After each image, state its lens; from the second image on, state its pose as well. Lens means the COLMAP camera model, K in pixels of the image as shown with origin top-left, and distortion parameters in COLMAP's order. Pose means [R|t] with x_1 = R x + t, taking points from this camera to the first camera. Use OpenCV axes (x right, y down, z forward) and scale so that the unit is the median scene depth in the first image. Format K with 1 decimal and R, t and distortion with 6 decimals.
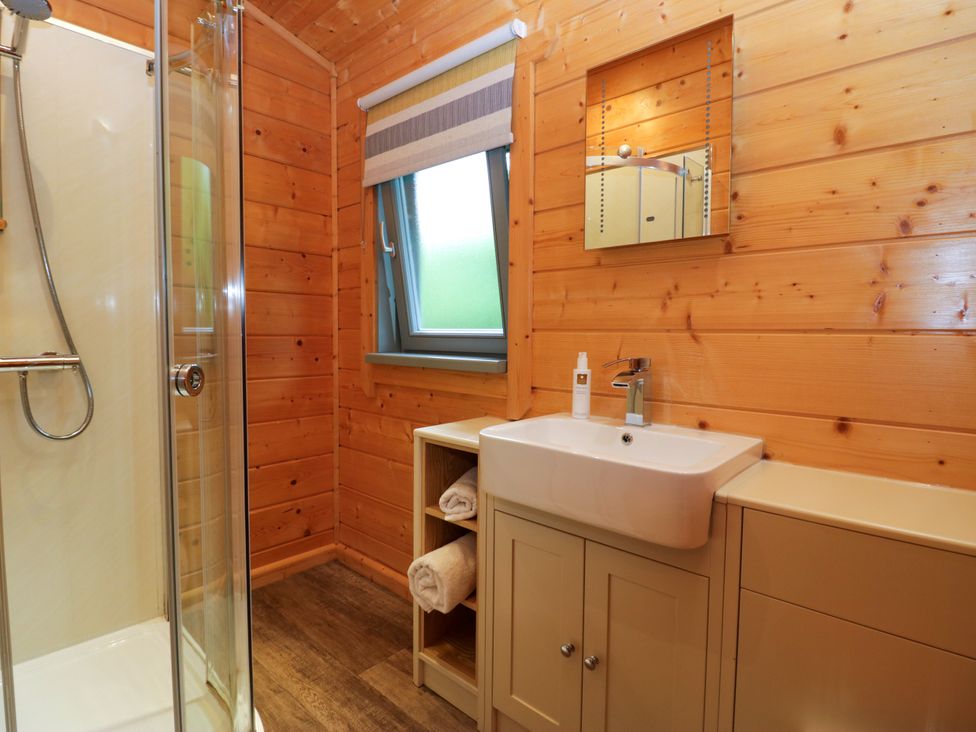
lens RADIAL K [[510.2, 0, 494.7], [0, 510.2, 359.8], [0, 0, 1]] dist [0.001567, -0.013485]
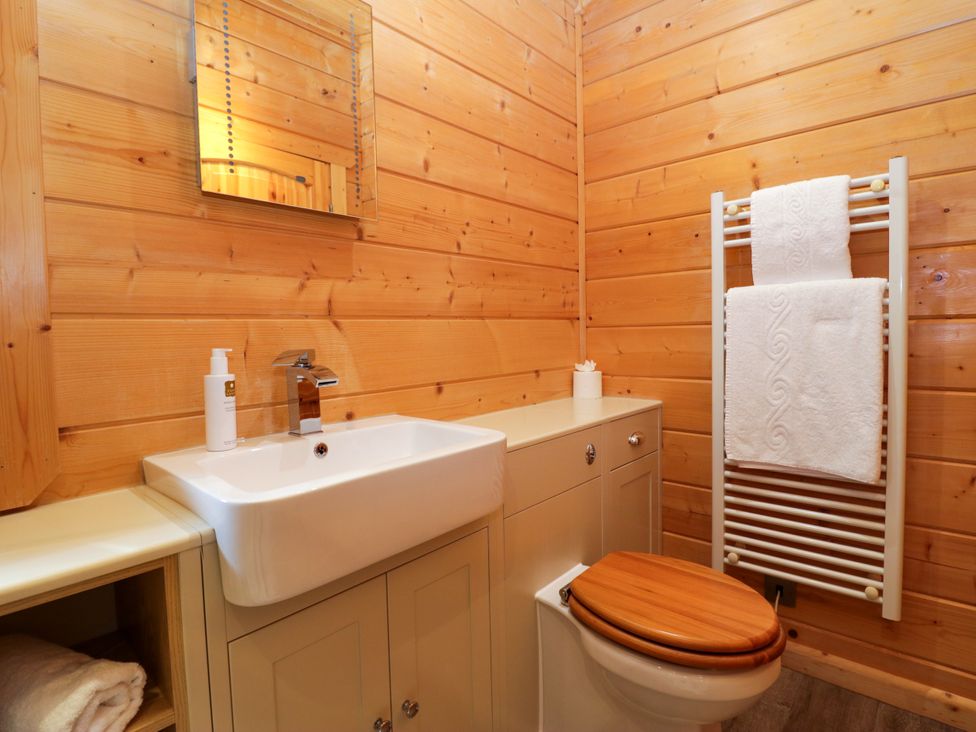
lens RADIAL K [[513.9, 0, 510.8], [0, 513.9, 359.6], [0, 0, 1]] dist [0.002838, -0.014970]
pose [[-0.030236, -0.063137, 0.997547, -0.546587], [0.077603, 0.994842, 0.065318, -0.015819], [-0.996526, 0.079388, -0.025181, 0.708506]]
